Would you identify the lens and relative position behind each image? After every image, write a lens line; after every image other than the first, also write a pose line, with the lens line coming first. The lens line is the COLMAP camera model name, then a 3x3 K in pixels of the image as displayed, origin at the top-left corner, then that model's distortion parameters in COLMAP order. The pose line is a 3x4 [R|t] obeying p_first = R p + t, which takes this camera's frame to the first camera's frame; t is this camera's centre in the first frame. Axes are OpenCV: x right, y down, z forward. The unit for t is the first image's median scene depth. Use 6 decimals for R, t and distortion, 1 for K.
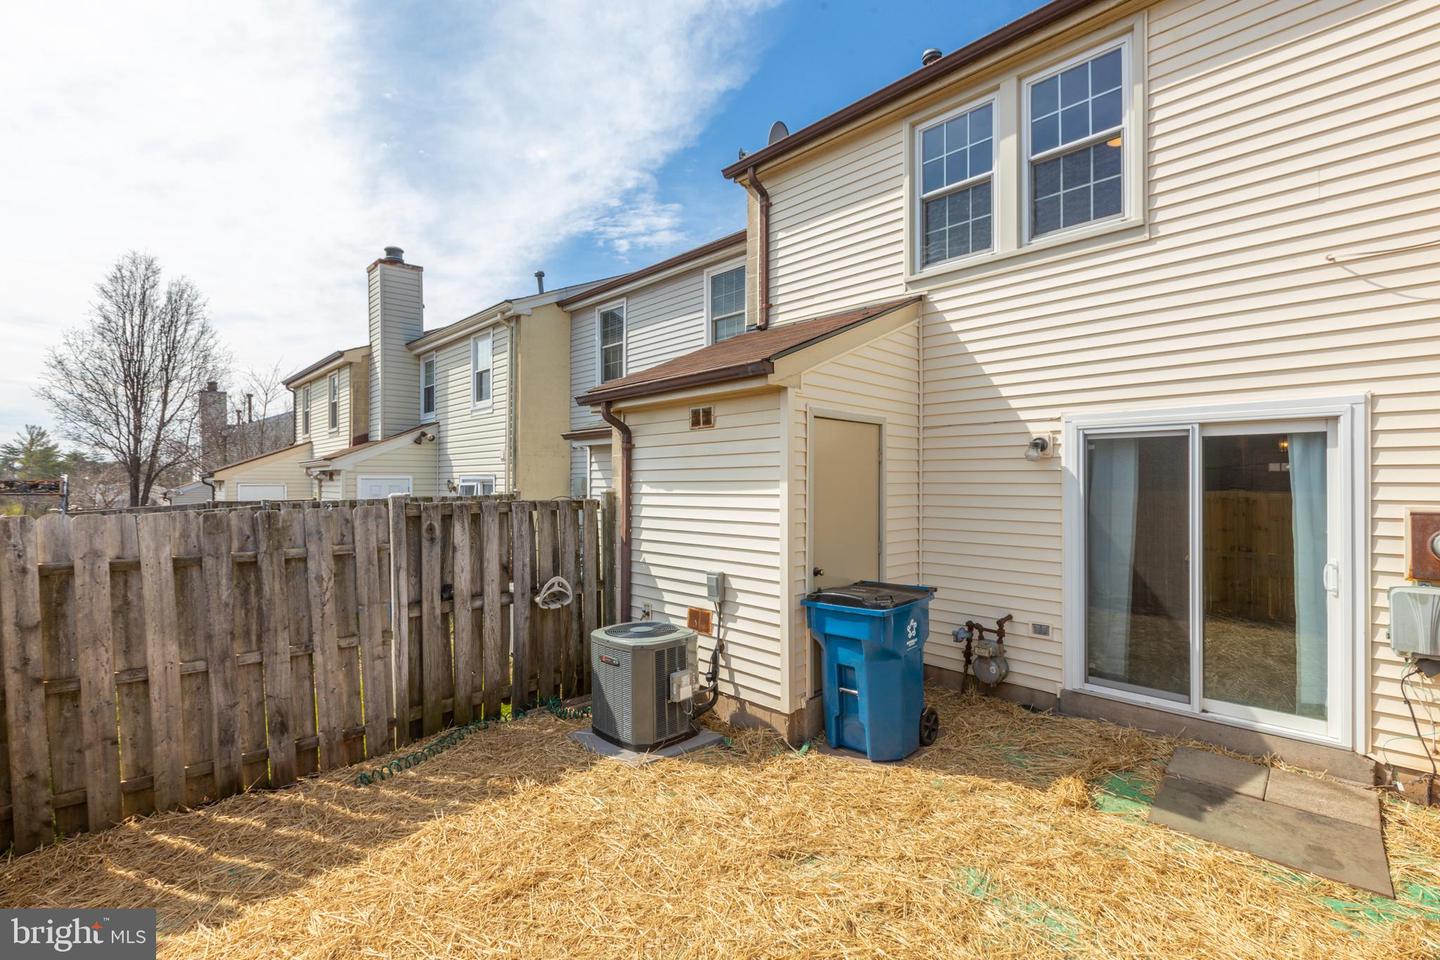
lens RADIAL K [[635.8, 0, 720.6], [0, 635.8, 484.5], [0, 0, 1]] dist [0.001177, -0.000521]
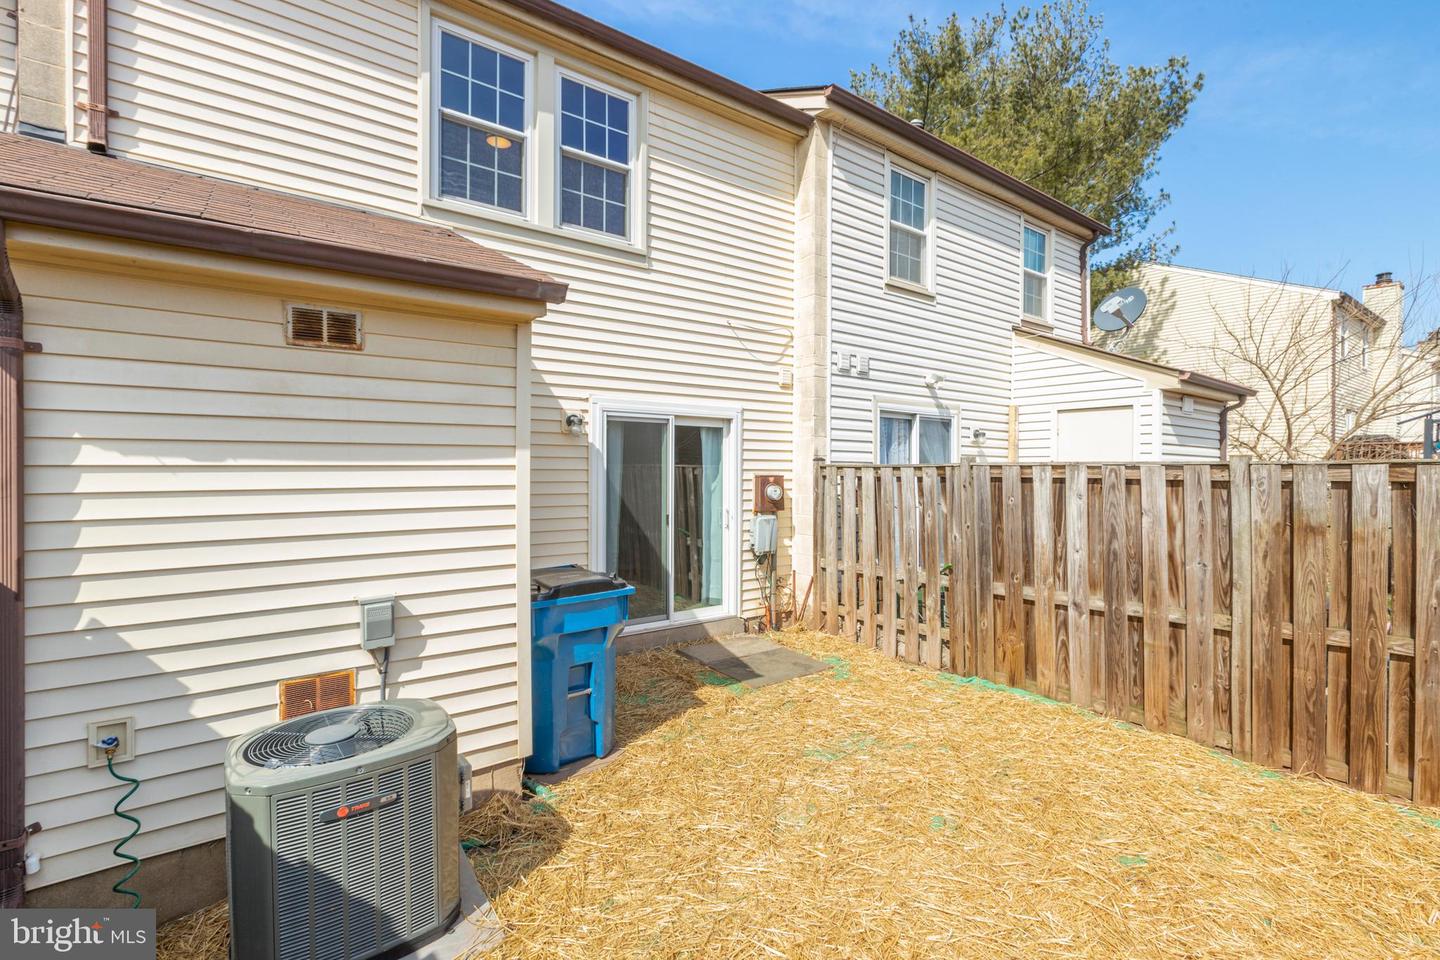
lens RADIAL K [[691.6, 0, 720.1], [0, 691.6, 472.6], [0, 0, 1]] dist [0.018075, -0.000210]
pose [[0.110113, -0.003371, 0.993913, -0.644239], [0.002010, 0.999993, 0.003169, 0.021029], [-0.993917, 0.001649, 0.110119, 0.639905]]
